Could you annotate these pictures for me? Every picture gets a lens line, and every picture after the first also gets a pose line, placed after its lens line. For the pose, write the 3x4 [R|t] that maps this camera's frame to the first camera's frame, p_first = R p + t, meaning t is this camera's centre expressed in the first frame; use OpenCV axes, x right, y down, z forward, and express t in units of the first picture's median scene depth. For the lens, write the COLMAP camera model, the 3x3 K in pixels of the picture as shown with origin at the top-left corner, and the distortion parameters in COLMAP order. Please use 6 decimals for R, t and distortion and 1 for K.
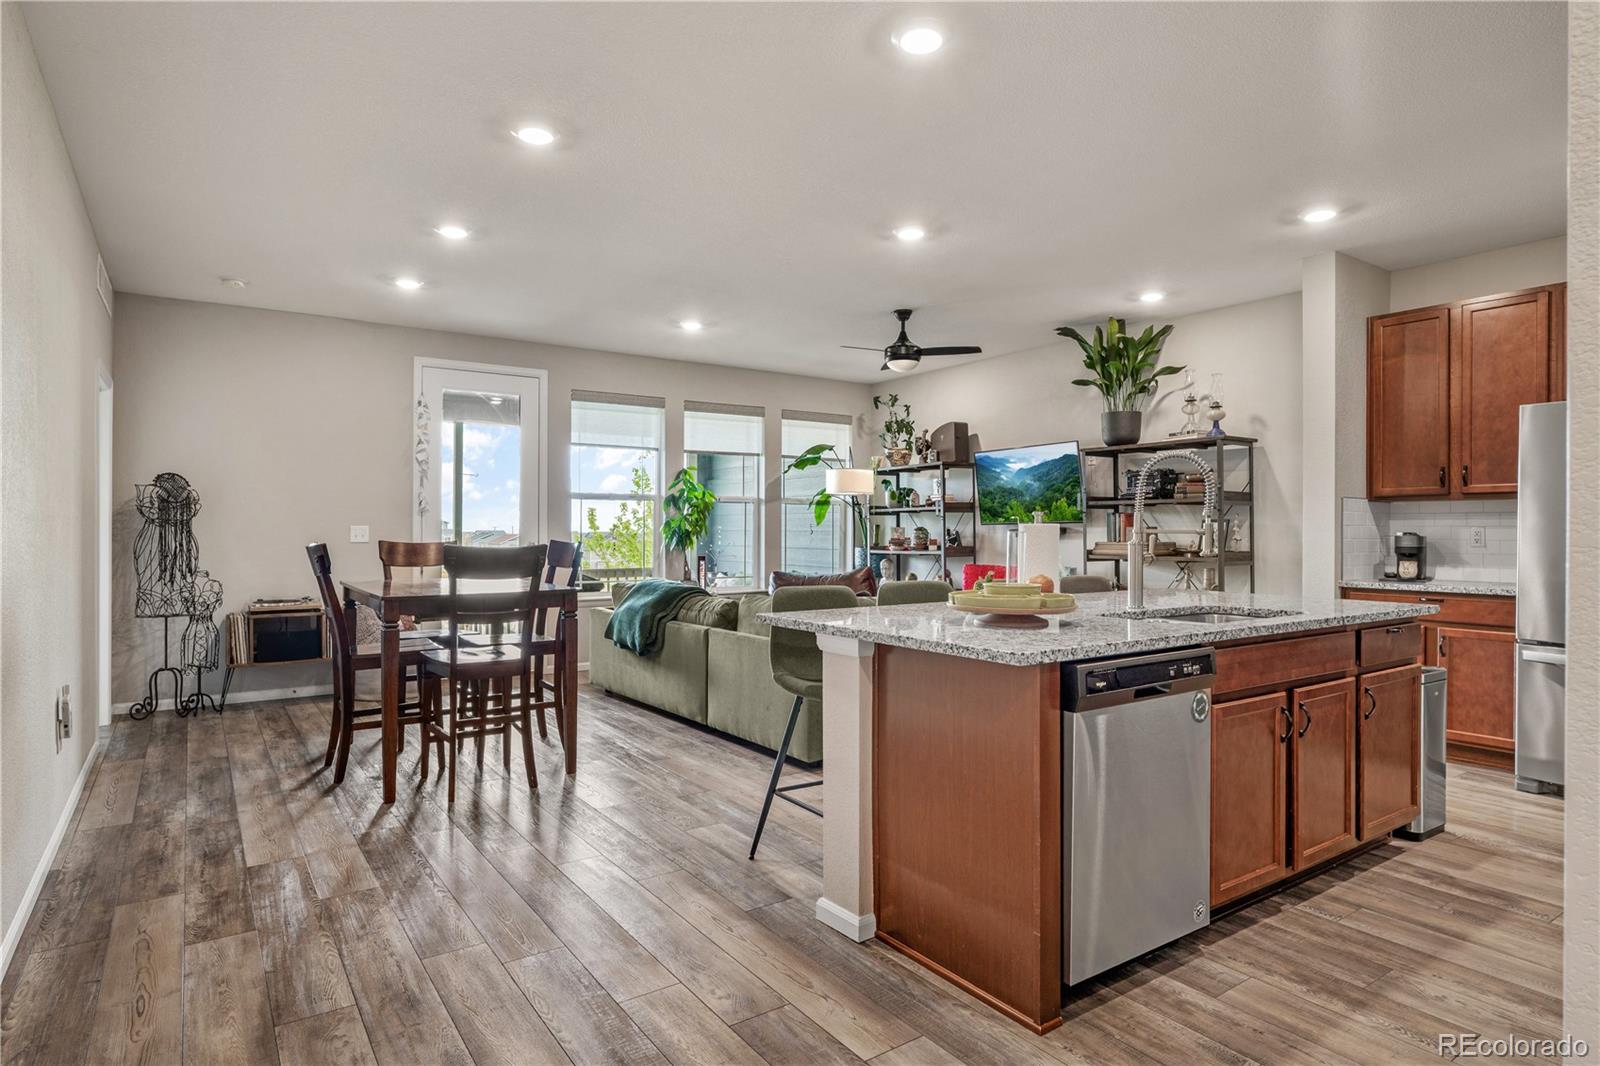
lens RADIAL K [[888.0, 0, 802.6], [0, 888.0, 531.1], [0, 0, 1]] dist [0.001010, 0.000085]
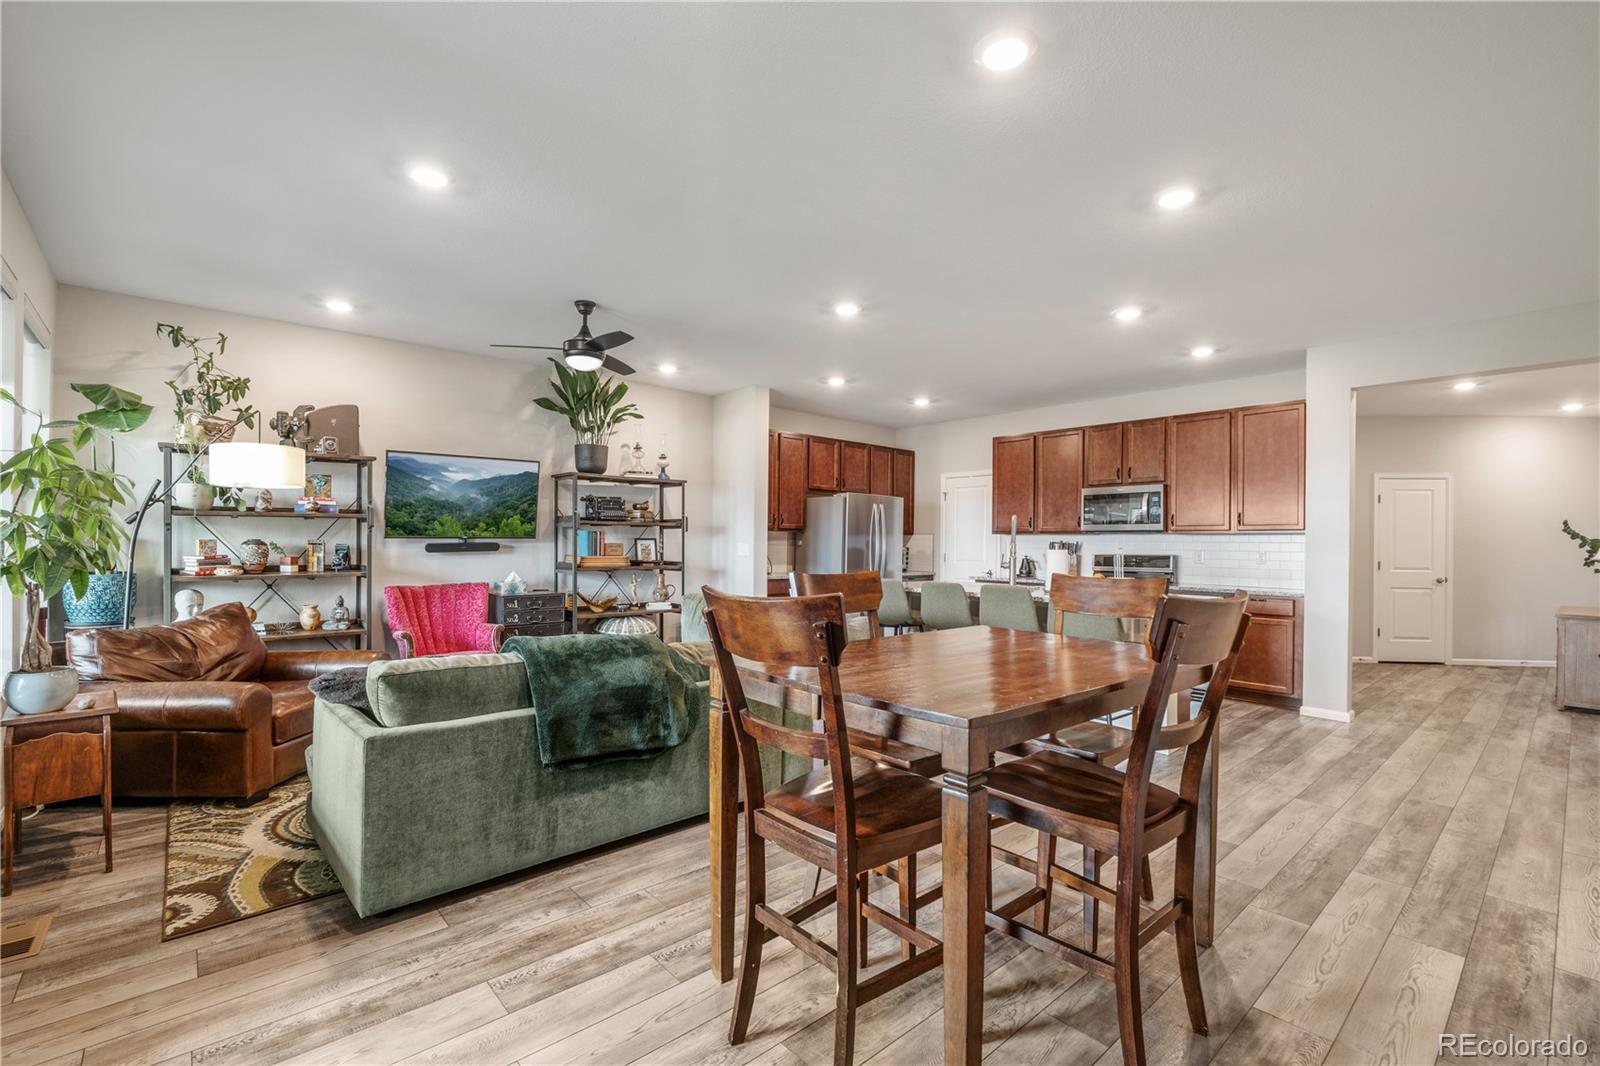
lens RADIAL K [[700.7, 0, 808.7], [0, 700.7, 540.2], [0, 0, 1]] dist [0.001724, 0.000193]
pose [[-0.127967, 0.001419, 0.991777, -0.547627], [-0.000464, 0.999999, -0.001490, -0.007428], [-0.991778, -0.000650, -0.127966, 0.772925]]
